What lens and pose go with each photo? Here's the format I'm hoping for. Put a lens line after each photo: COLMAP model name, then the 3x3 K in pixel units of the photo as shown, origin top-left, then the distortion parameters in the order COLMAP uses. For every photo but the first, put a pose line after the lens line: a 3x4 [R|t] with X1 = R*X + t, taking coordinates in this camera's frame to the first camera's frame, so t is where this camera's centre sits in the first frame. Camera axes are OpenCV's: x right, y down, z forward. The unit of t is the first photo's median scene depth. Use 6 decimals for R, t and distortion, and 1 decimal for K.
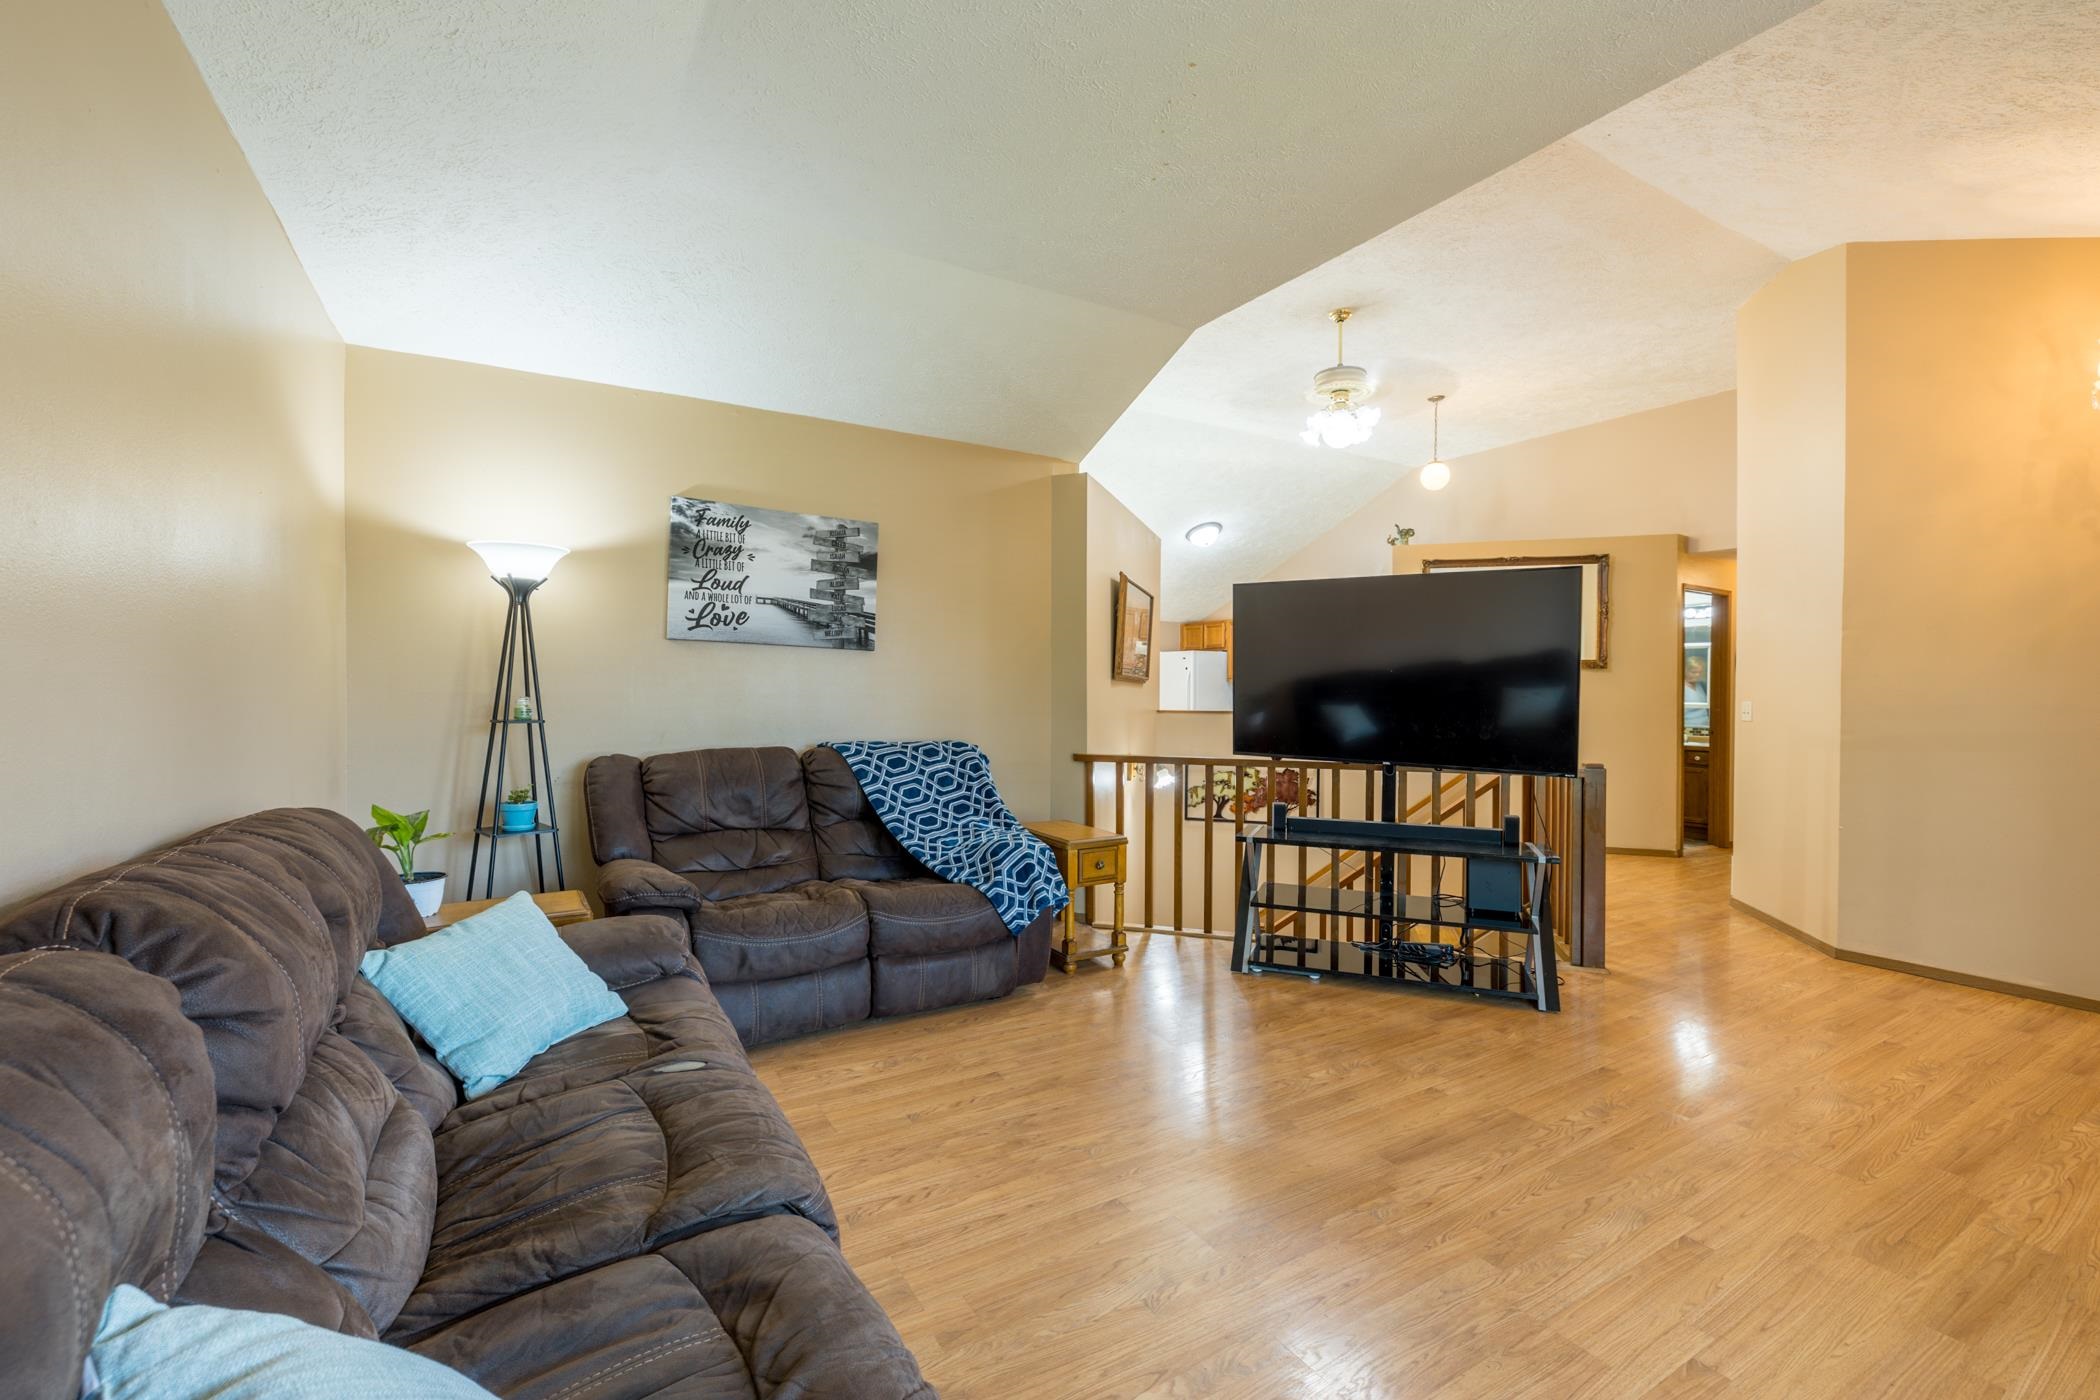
lens RADIAL K [[880.4, 0, 1045.9], [0, 880.4, 694.3], [0, 0, 1]] dist [0.000768, -0.000451]
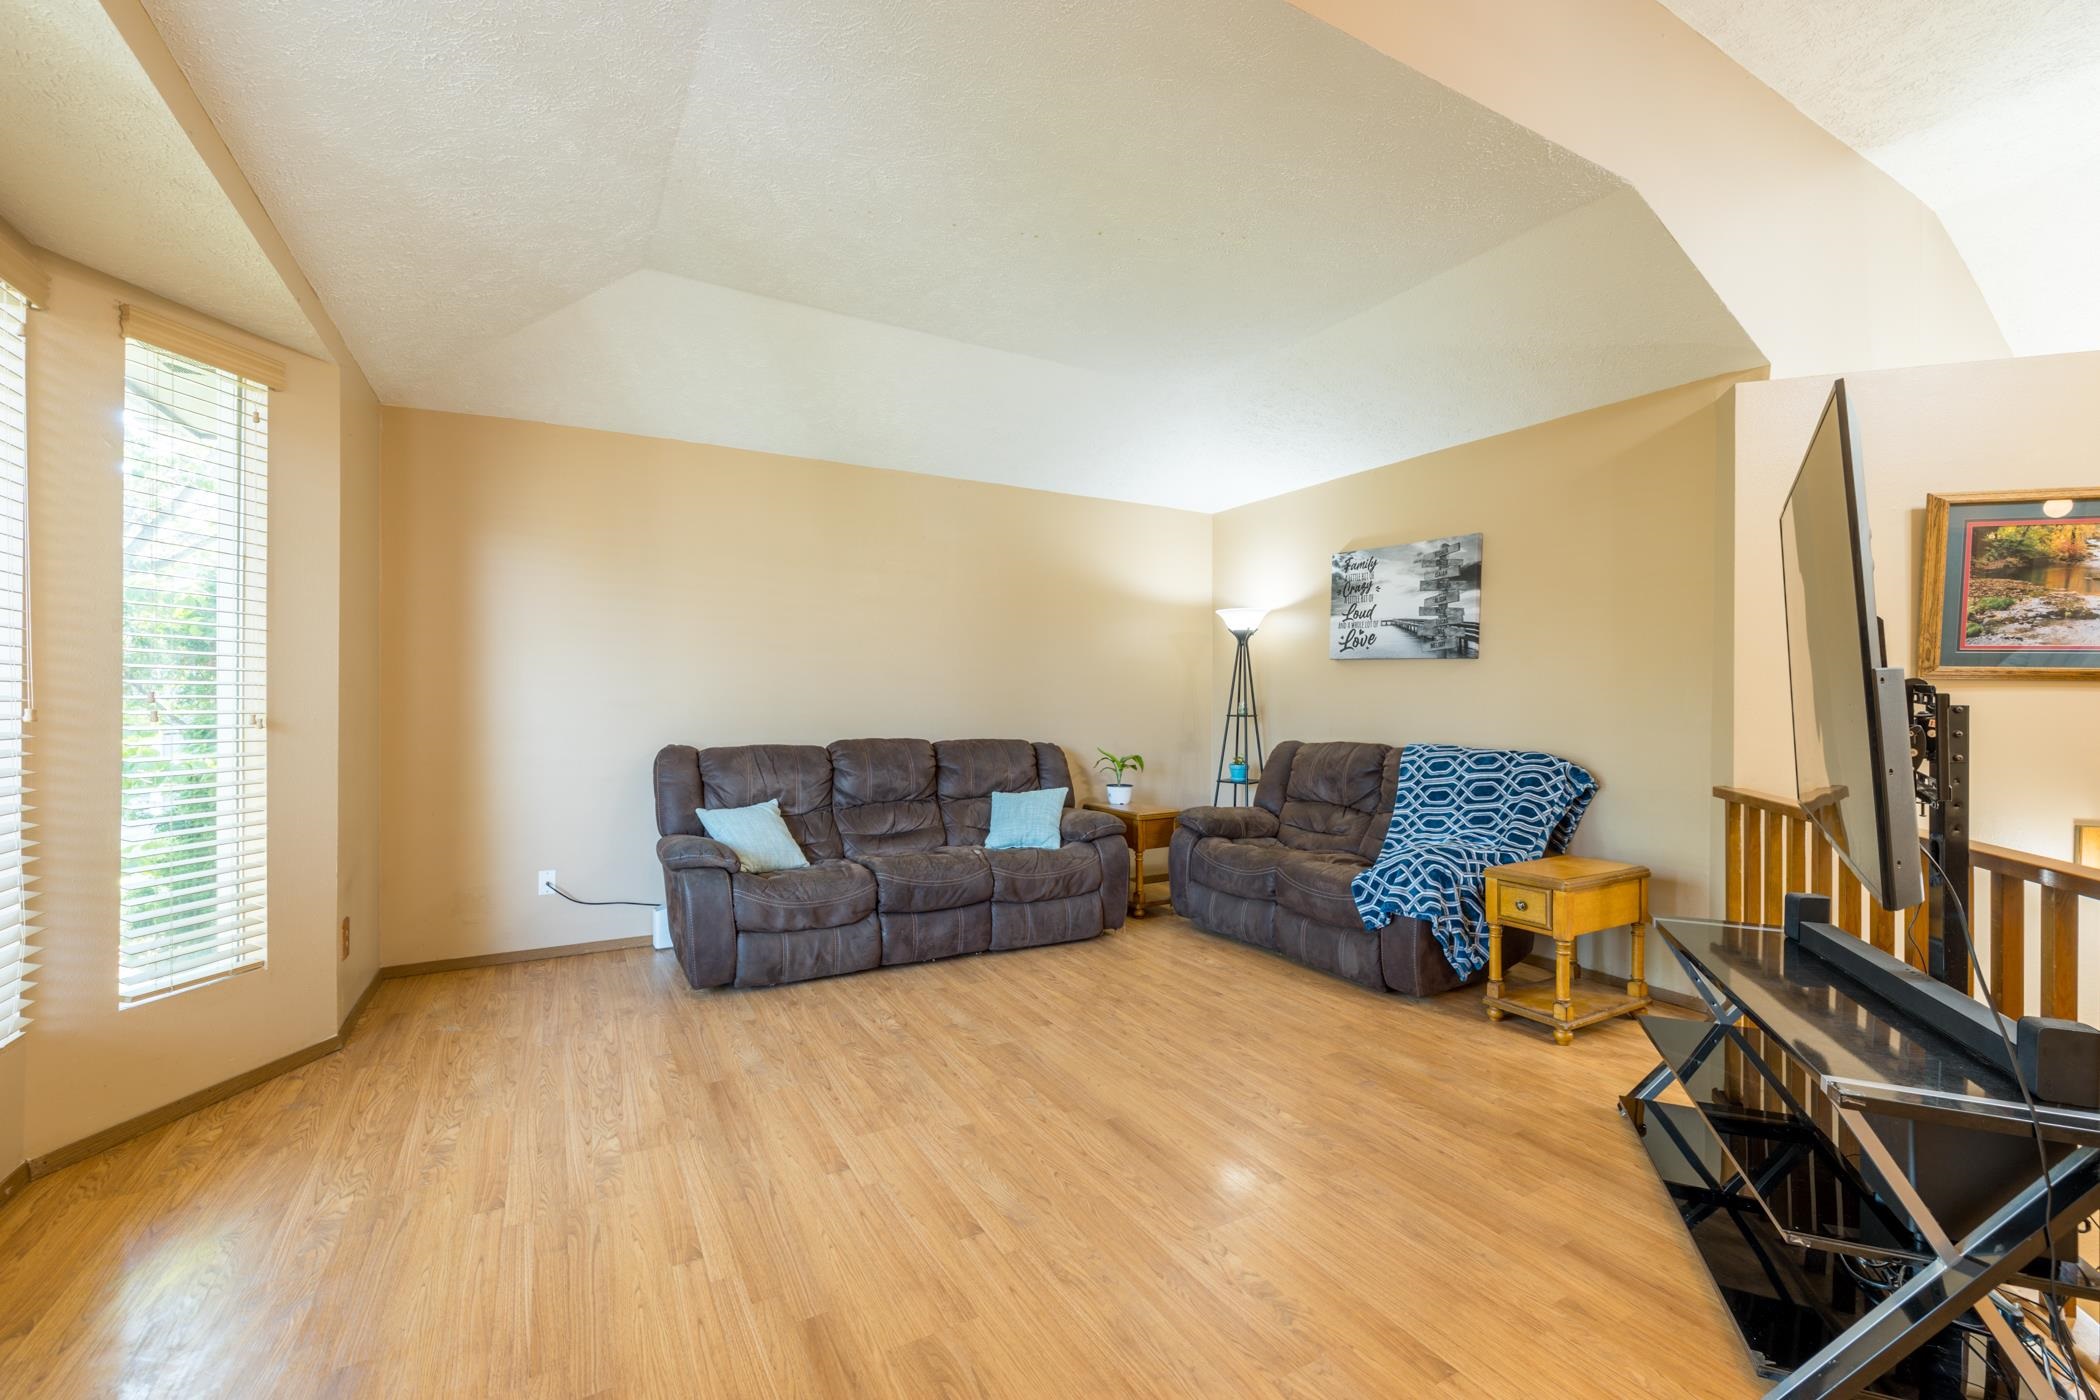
lens RADIAL K [[880.4, 0, 1045.9], [0, 880.4, 694.3], [0, 0, 1]] dist [0.000768, -0.000451]
pose [[-0.028088, -0.006204, -0.999586, 0.890586], [-0.008995, 0.999942, -0.005953, 0.002937], [0.999565, 0.008824, -0.028143, 0.562167]]
